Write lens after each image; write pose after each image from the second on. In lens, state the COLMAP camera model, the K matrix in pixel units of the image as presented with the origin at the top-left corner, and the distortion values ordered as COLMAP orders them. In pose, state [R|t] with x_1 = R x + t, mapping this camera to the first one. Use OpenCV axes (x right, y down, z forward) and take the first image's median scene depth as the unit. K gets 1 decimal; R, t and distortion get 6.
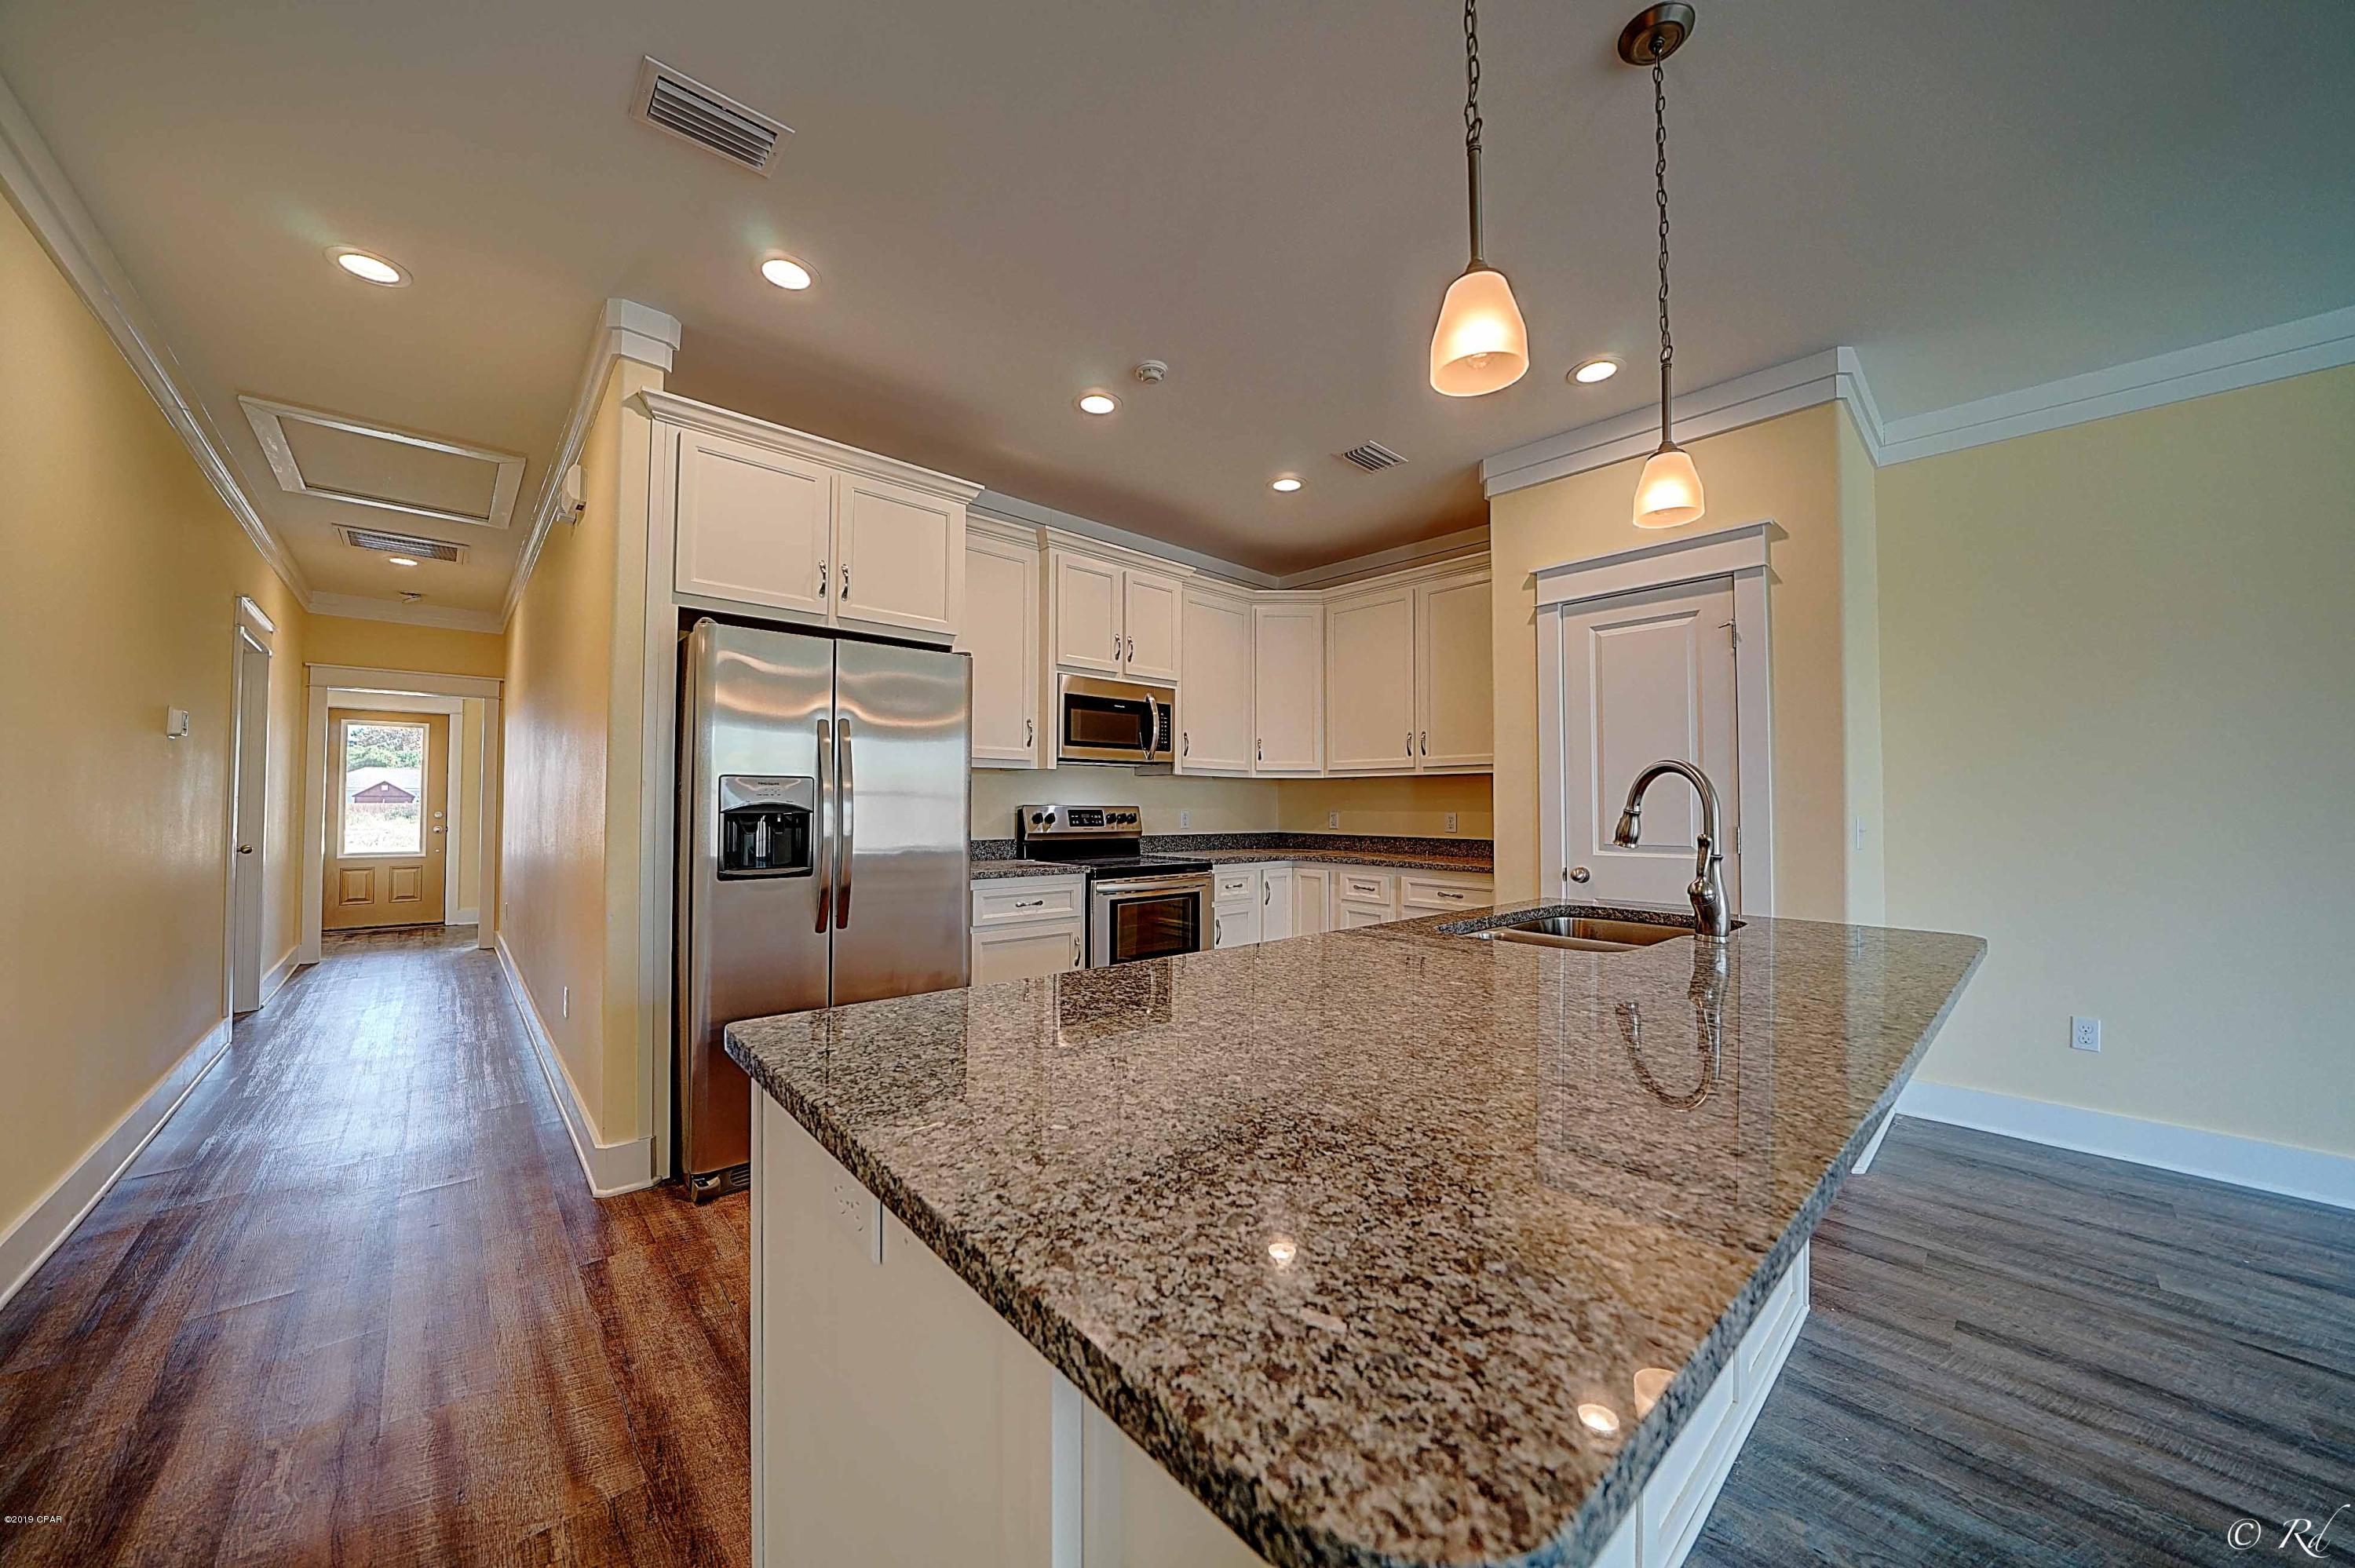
lens RADIAL K [[816.9, 0, 1173.5], [0, 816.9, 791.5], [0, 0, 1]] dist [-0.024533, 0.002561]
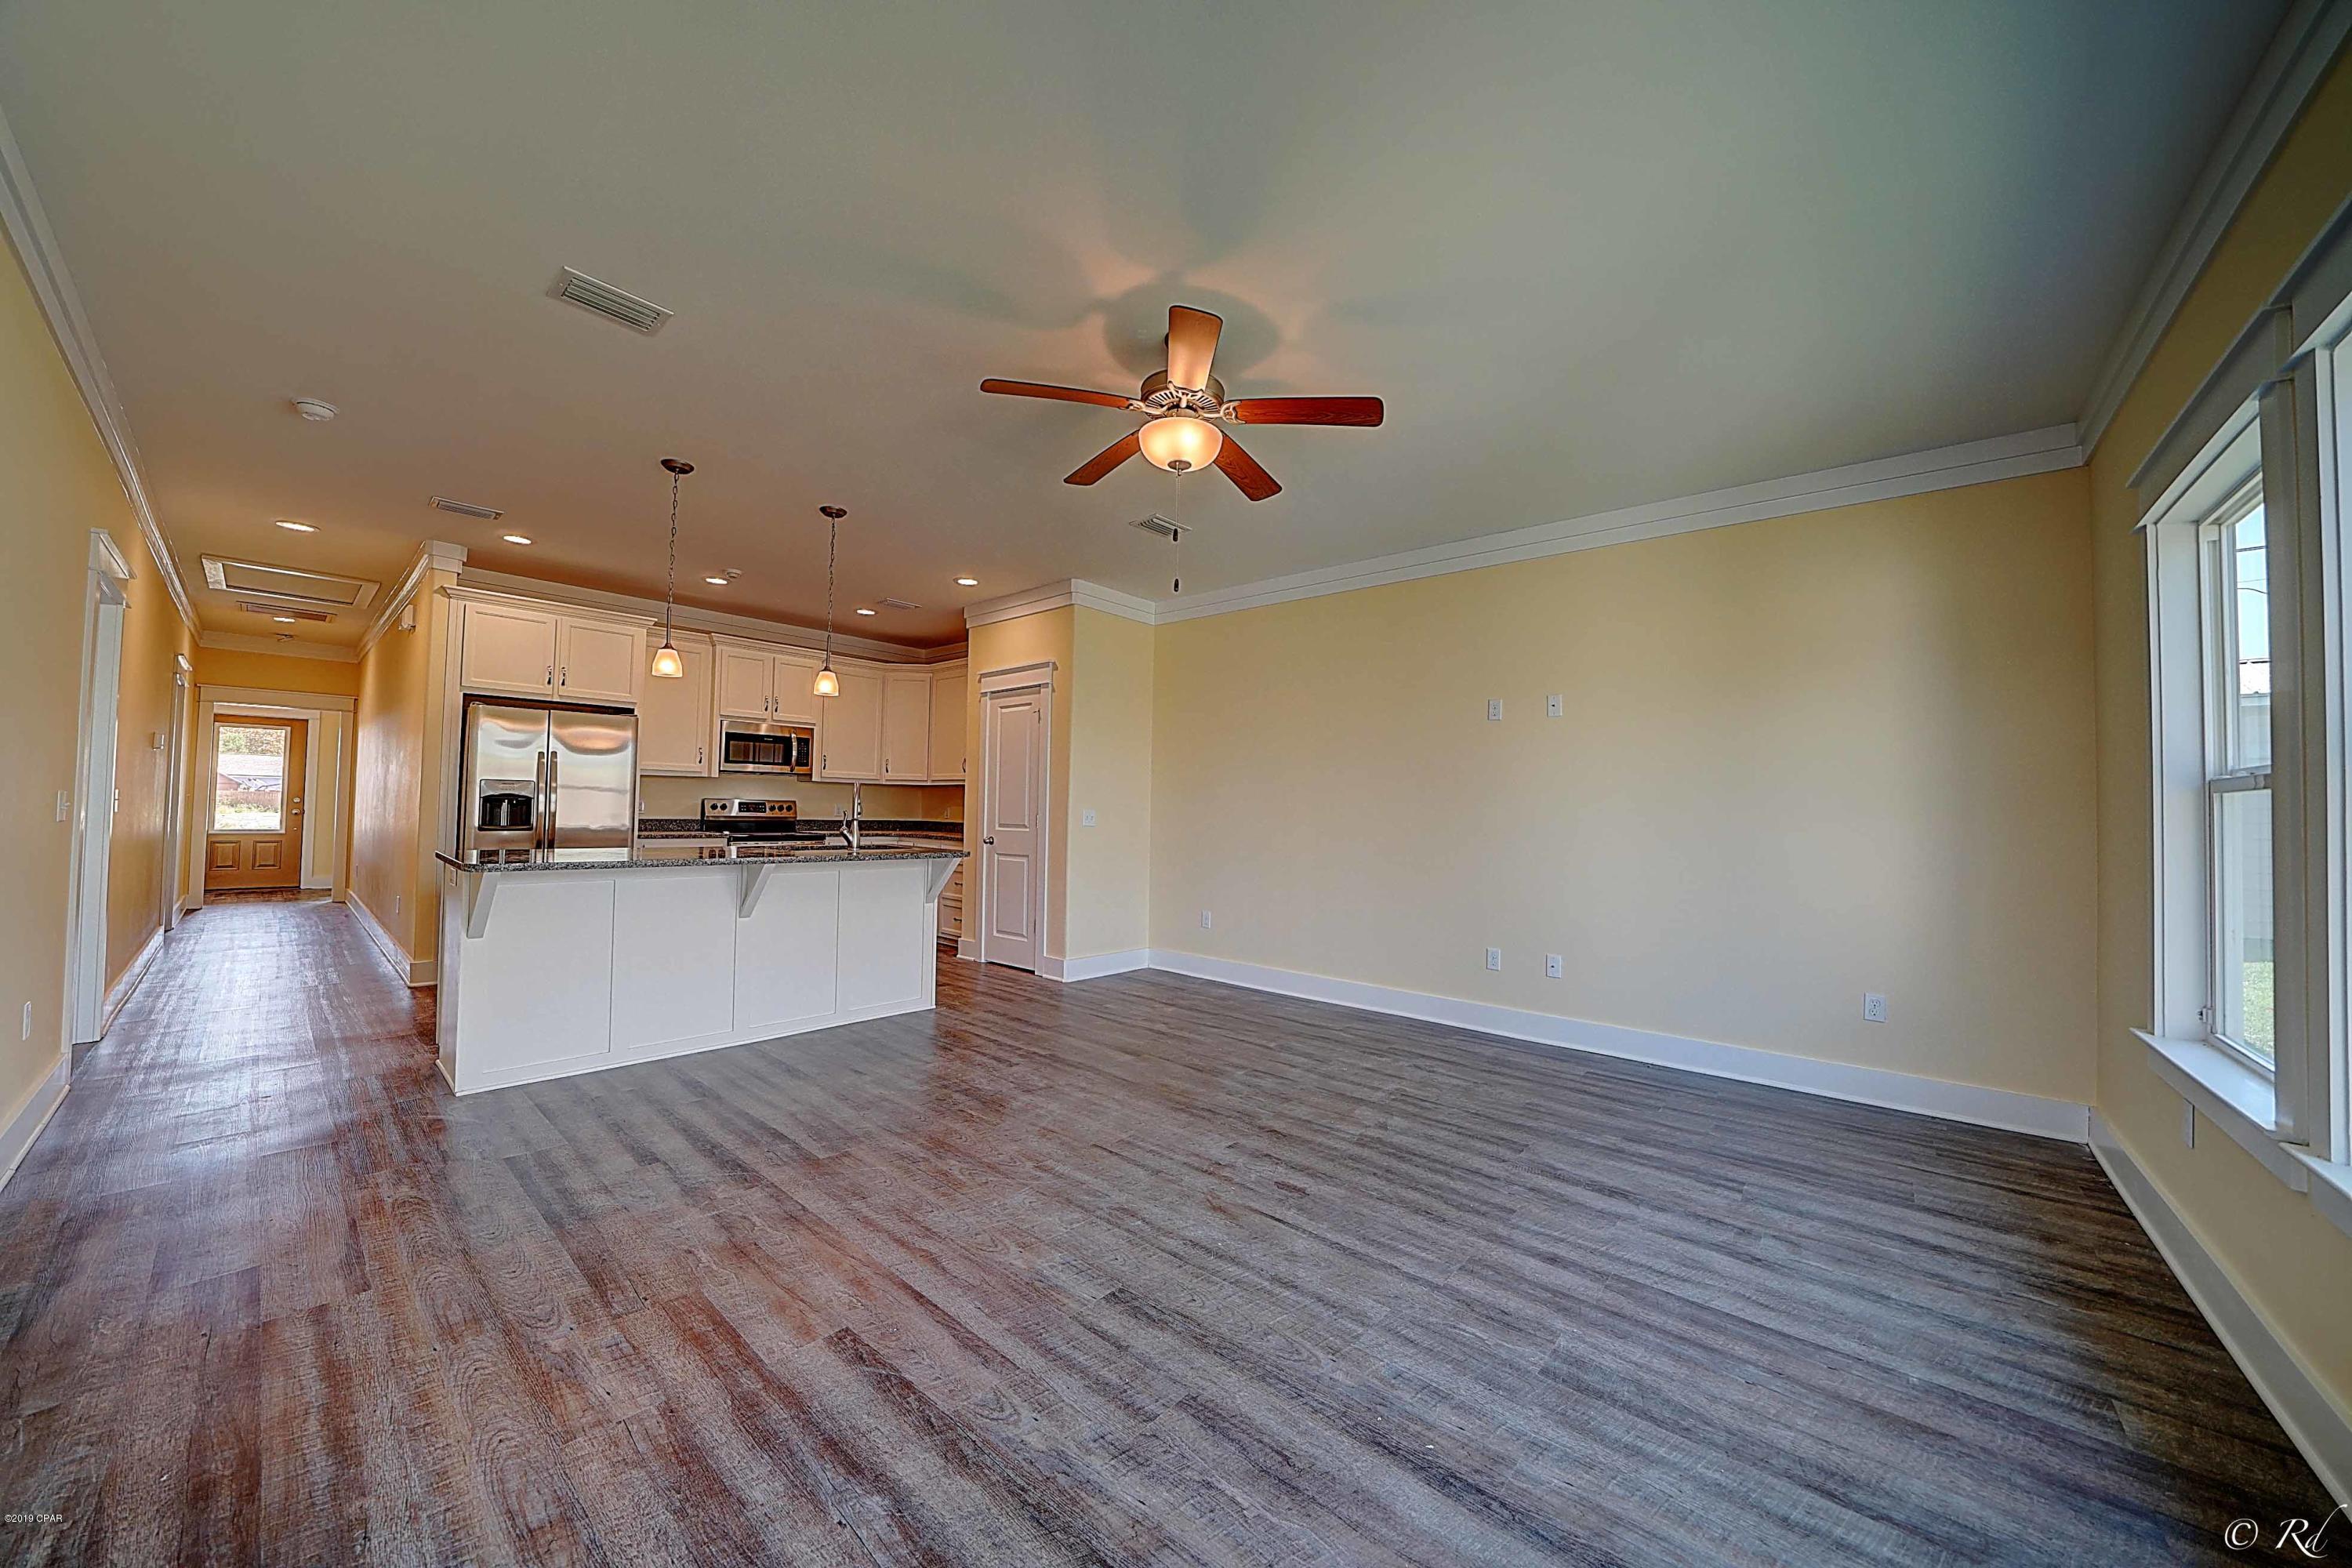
lens RADIAL K [[816.0, 0, 1172.0], [0, 816.0, 791.5], [0, 0, 1]] dist [-0.024533, 0.002561]
pose [[0.993703, 0.018322, 0.110536, 0.577346], [-0.017822, 0.999826, -0.005508, -0.004789], [-0.110618, 0.003503, 0.993857, -0.731460]]
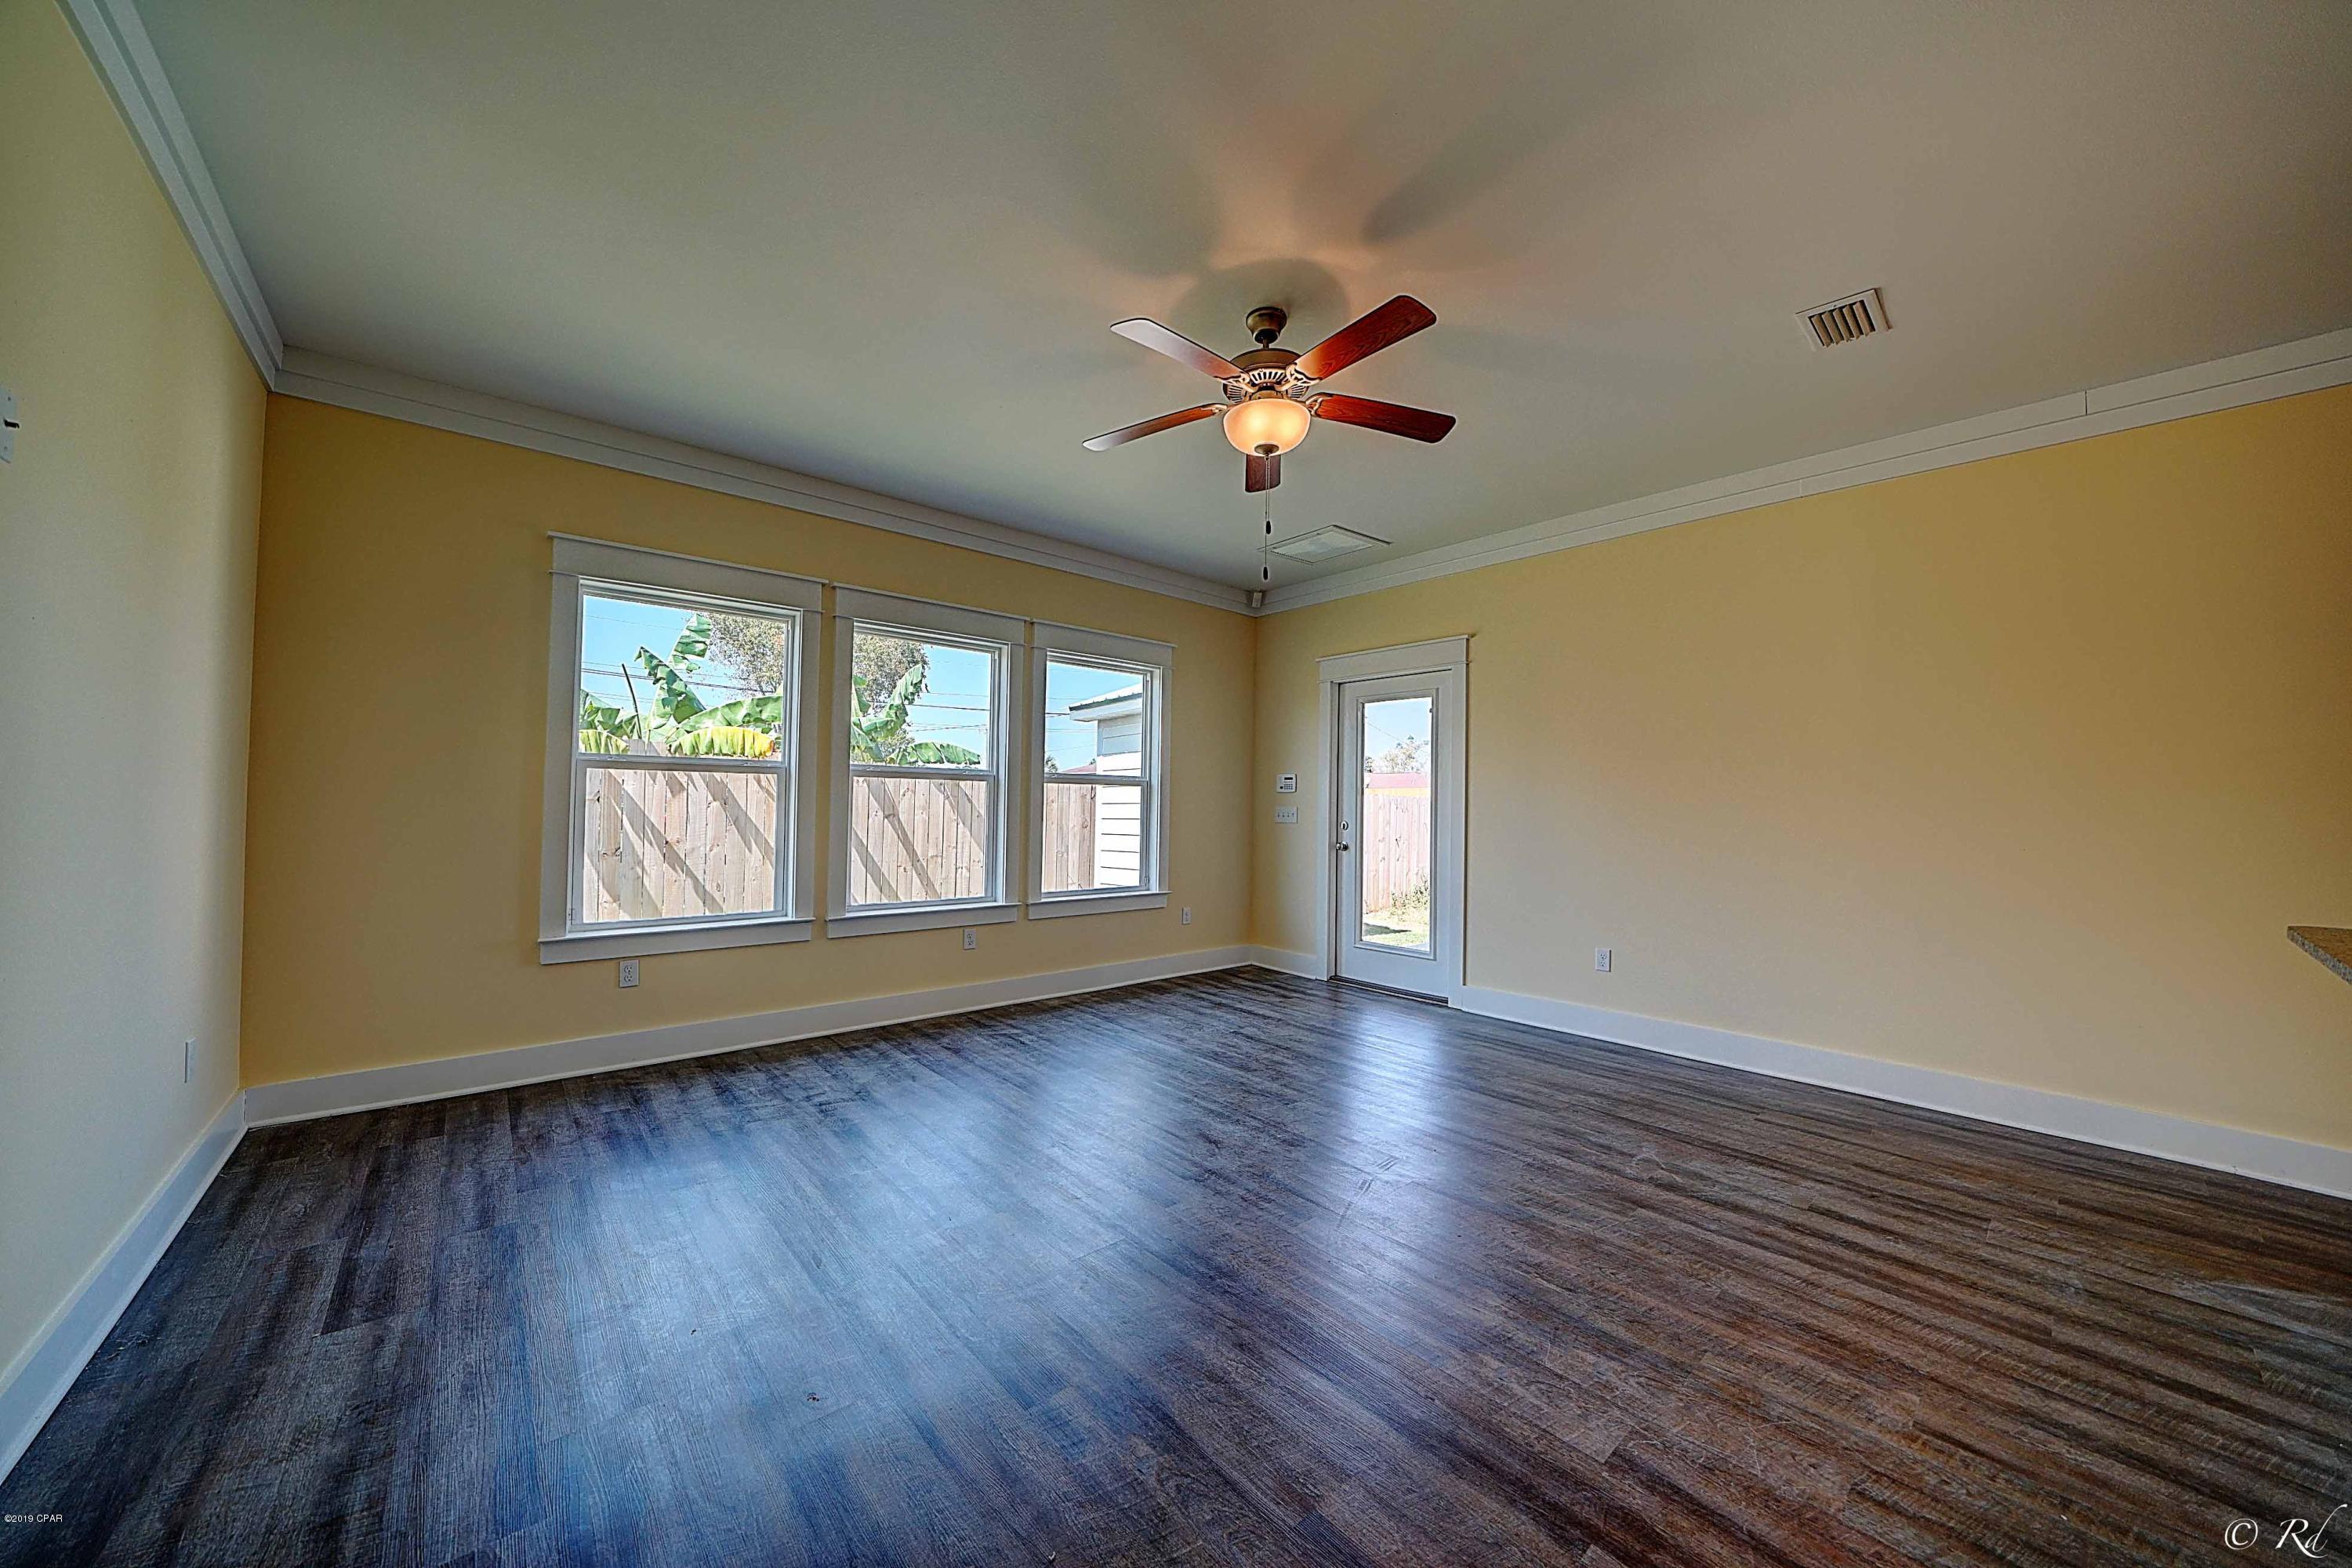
lens RADIAL K [[816.0, 0, 1172.0], [0, 816.0, 791.5], [0, 0, 1]] dist [-0.024533, 0.002561]
pose [[-0.999350, -0.021162, 0.029201, 0.702934], [-0.021980, 0.999367, -0.027988, 0.015142], [-0.028590, -0.028611, -0.999182, 0.571631]]
